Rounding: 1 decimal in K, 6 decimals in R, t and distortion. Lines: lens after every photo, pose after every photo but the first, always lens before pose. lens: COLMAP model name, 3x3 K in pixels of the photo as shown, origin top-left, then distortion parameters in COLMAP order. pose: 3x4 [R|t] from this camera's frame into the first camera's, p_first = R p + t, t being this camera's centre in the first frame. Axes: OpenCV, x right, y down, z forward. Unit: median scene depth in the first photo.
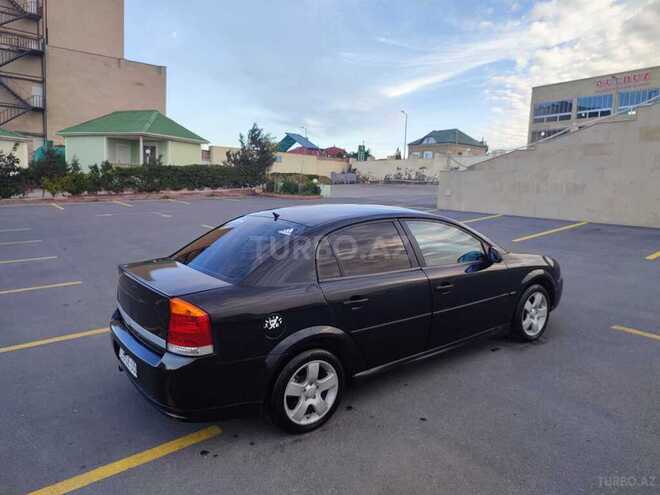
lens RADIAL K [[482.4, 0, 332.4], [0, 482.4, 246.7], [0, 0, 1]] dist [0.012322, -0.006117]
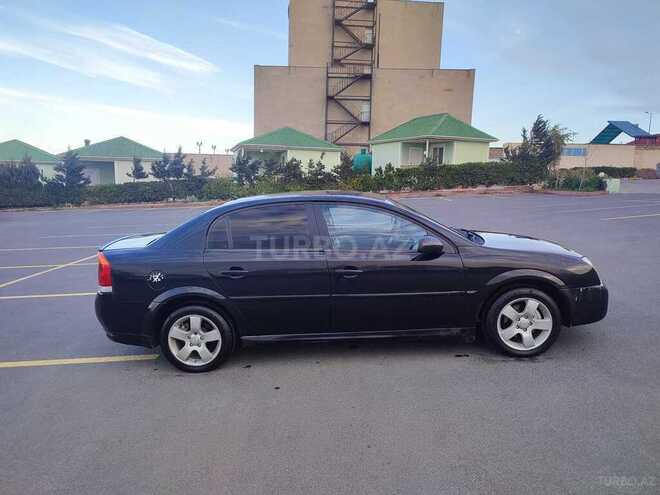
lens RADIAL K [[477.9, 0, 332.8], [0, 477.9, 248.1], [0, 0, 1]] dist [0.015868, -0.001304]
pose [[0.789344, 0.060070, -0.611006, 0.116875], [-0.057867, 0.998051, 0.023364, 0.002300], [0.611218, 0.016914, 0.791281, 0.030166]]
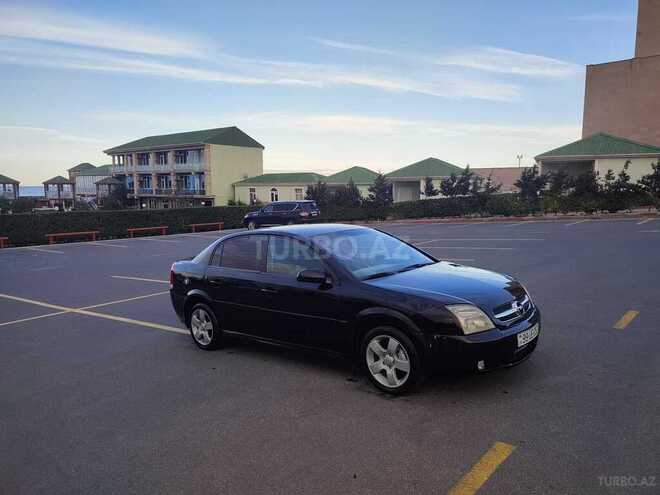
lens RADIAL K [[477.9, 0, 332.8], [0, 477.9, 248.1], [0, 0, 1]] dist [0.015868, -0.001304]
pose [[0.208531, 0.073999, -0.975212, 0.213604], [-0.096423, 0.993831, 0.054793, -0.015901], [0.973251, 0.082607, 0.214380, 0.129907]]
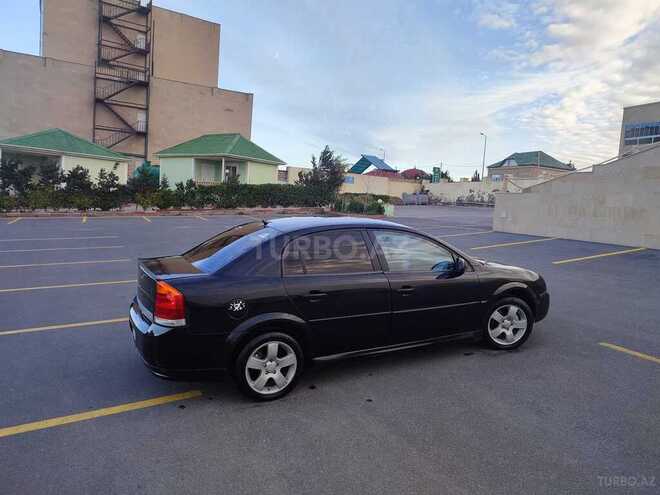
lens RADIAL K [[477.9, 0, 332.8], [0, 477.9, 248.1], [0, 0, 1]] dist [0.015868, -0.001304]
pose [[0.985816, 0.035715, -0.163986, 0.035661], [-0.042066, 0.998487, -0.035422, 0.004696], [0.162473, 0.041818, 0.985826, -0.020465]]
